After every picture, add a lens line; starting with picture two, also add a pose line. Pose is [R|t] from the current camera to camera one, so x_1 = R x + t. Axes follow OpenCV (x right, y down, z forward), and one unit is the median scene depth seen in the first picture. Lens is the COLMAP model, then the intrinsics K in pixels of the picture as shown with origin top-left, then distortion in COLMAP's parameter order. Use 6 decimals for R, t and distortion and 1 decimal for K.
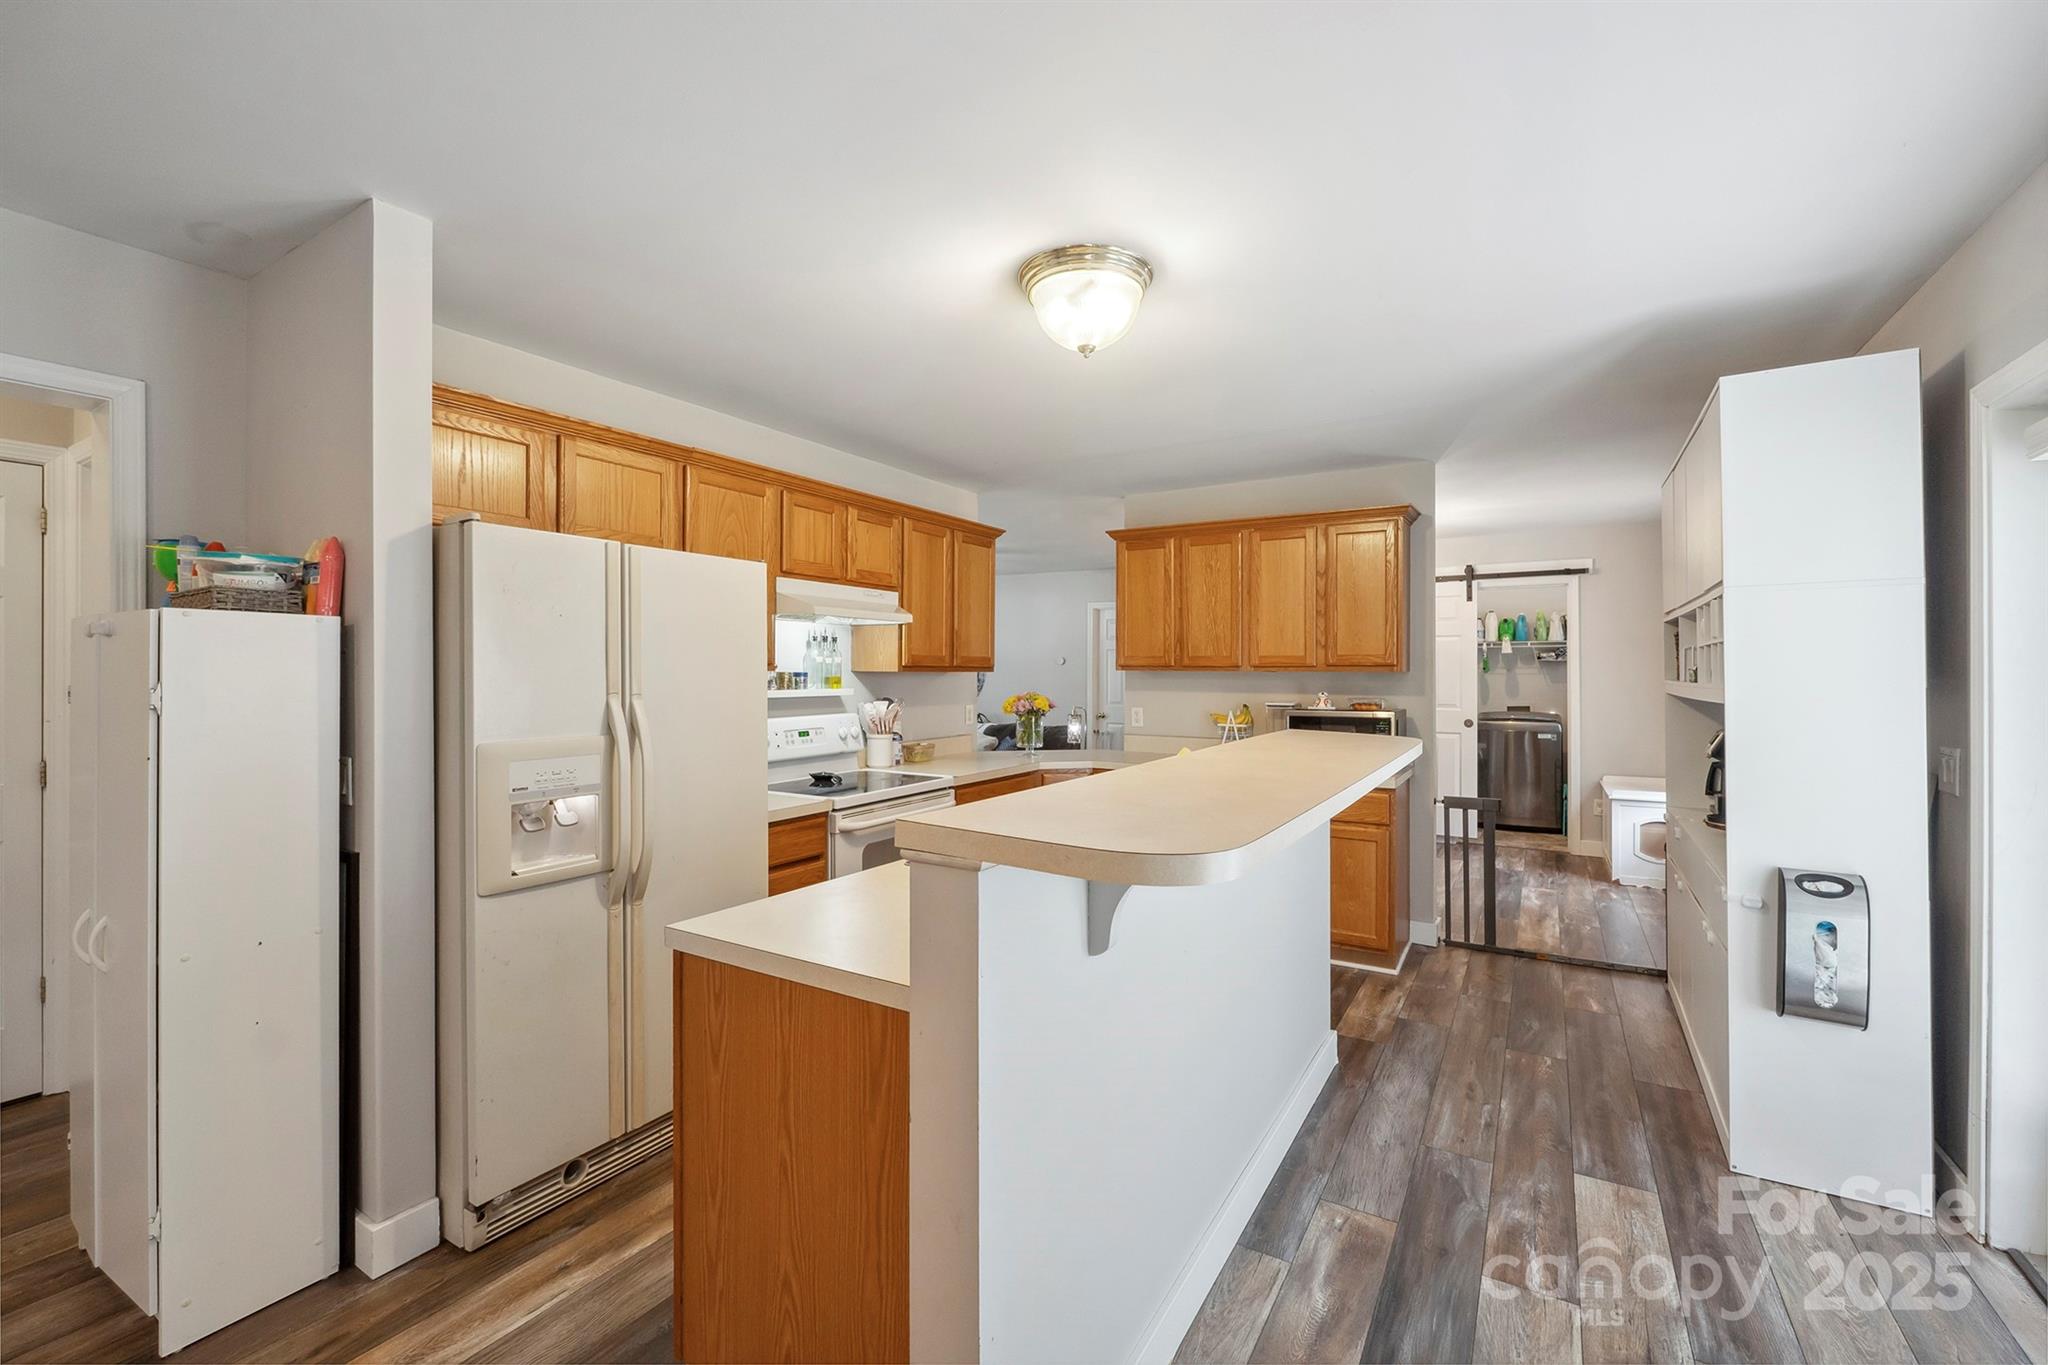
lens RADIAL K [[862.2, 0, 1027.7], [0, 862.2, 677.3], [0, 0, 1]] dist [-0.009878, 0.000110]
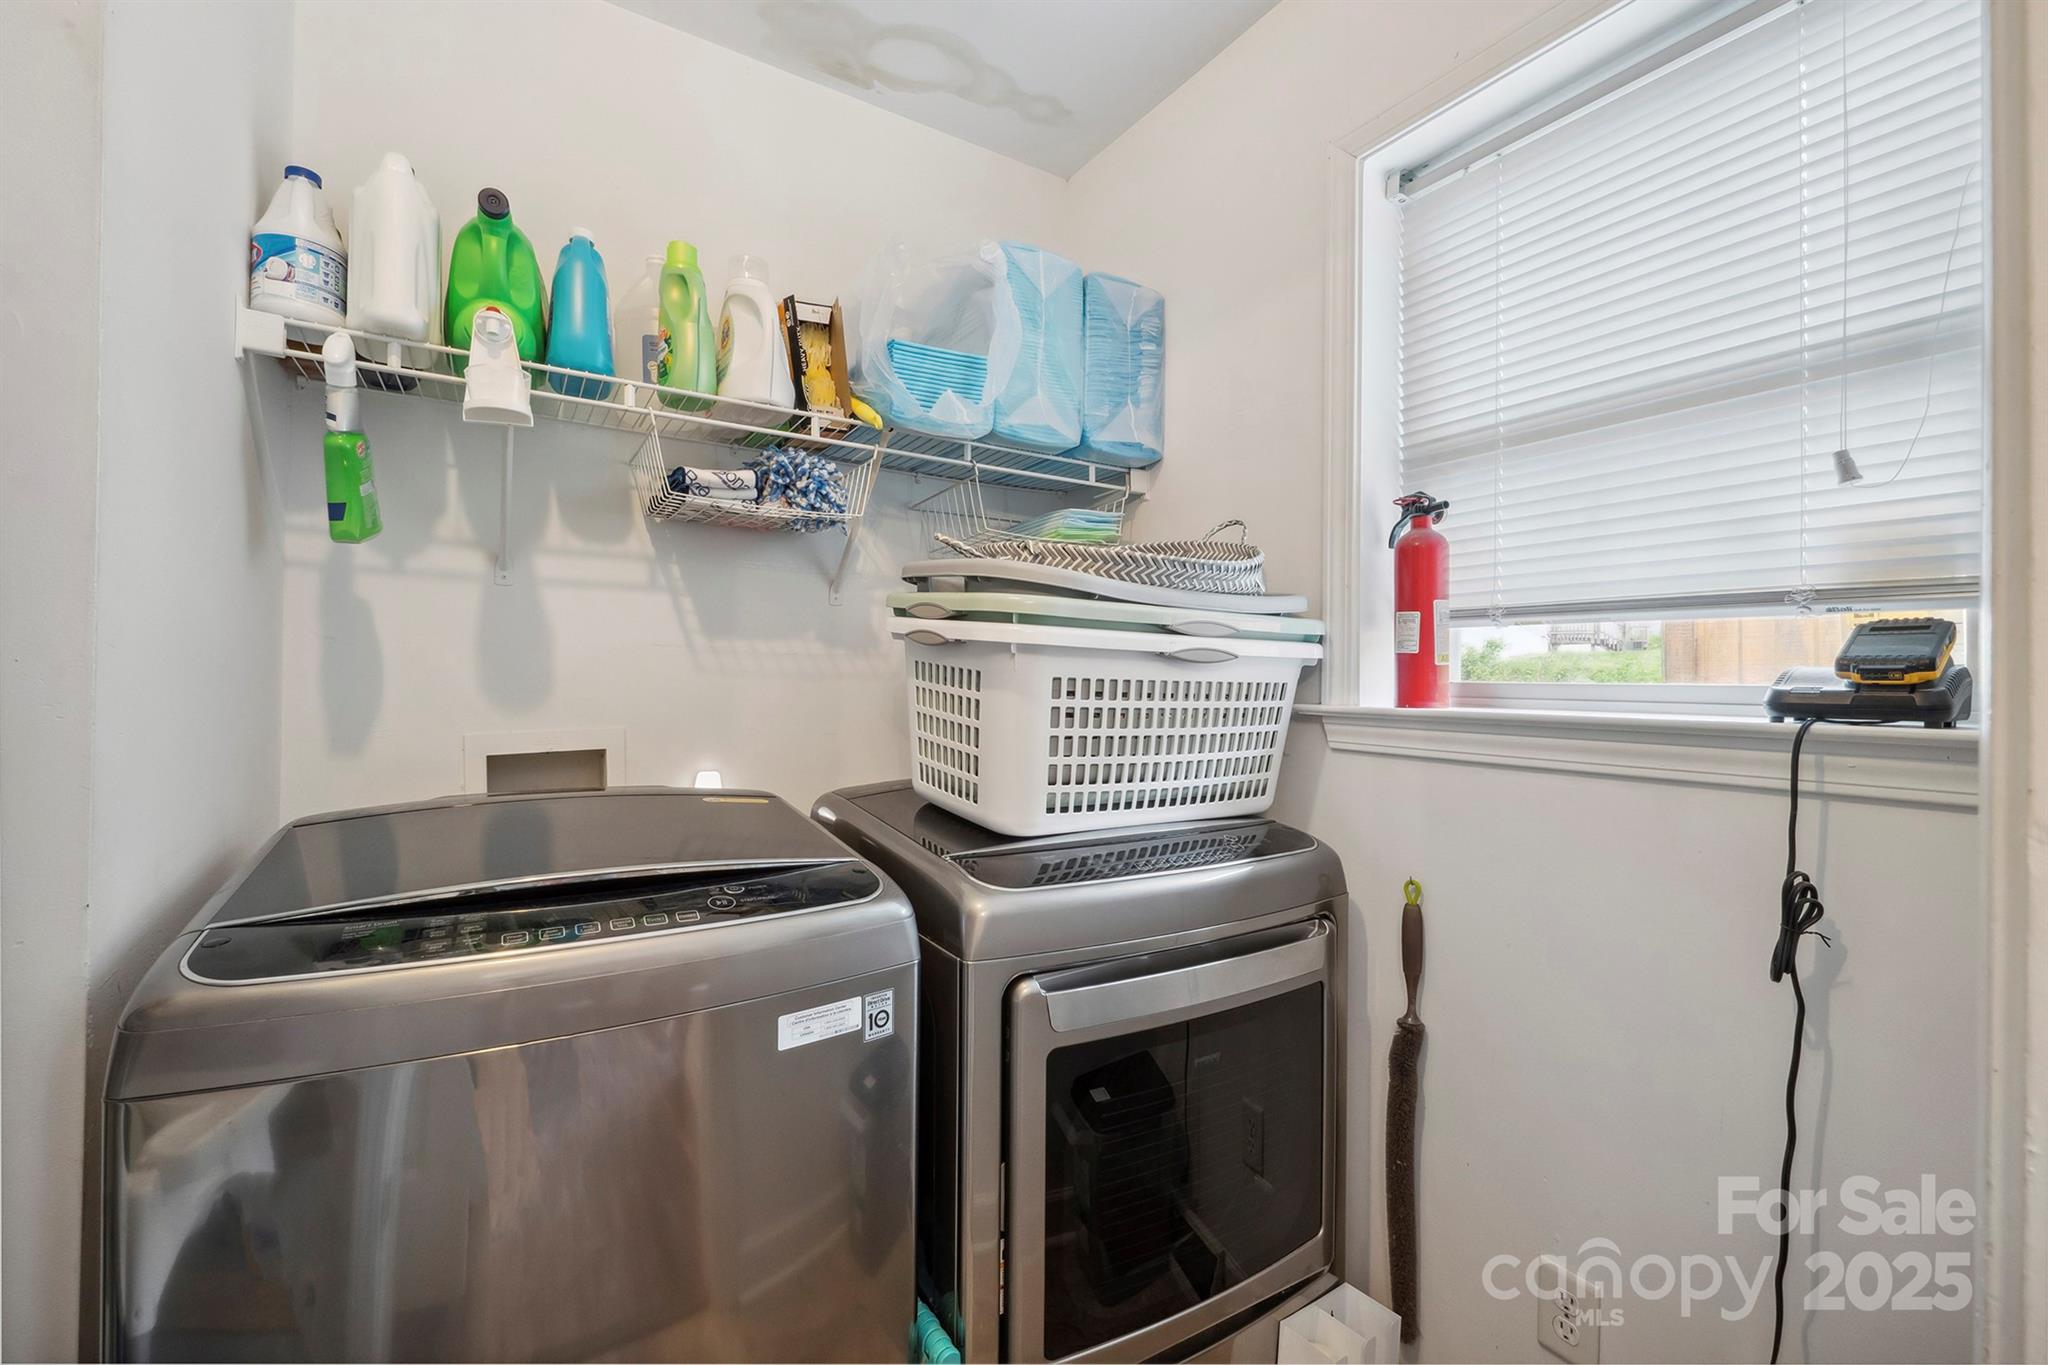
lens RADIAL K [[862.2, 0, 1019.0], [0, 862.2, 676.5], [0, 0, 1]] dist [-0.009878, 0.000110]
pose [[0.459680, 0.010913, 0.888017, 0.460401], [-0.015361, 0.999873, -0.004336, 0.016774], [-0.887952, -0.011648, 0.459789, 0.838553]]
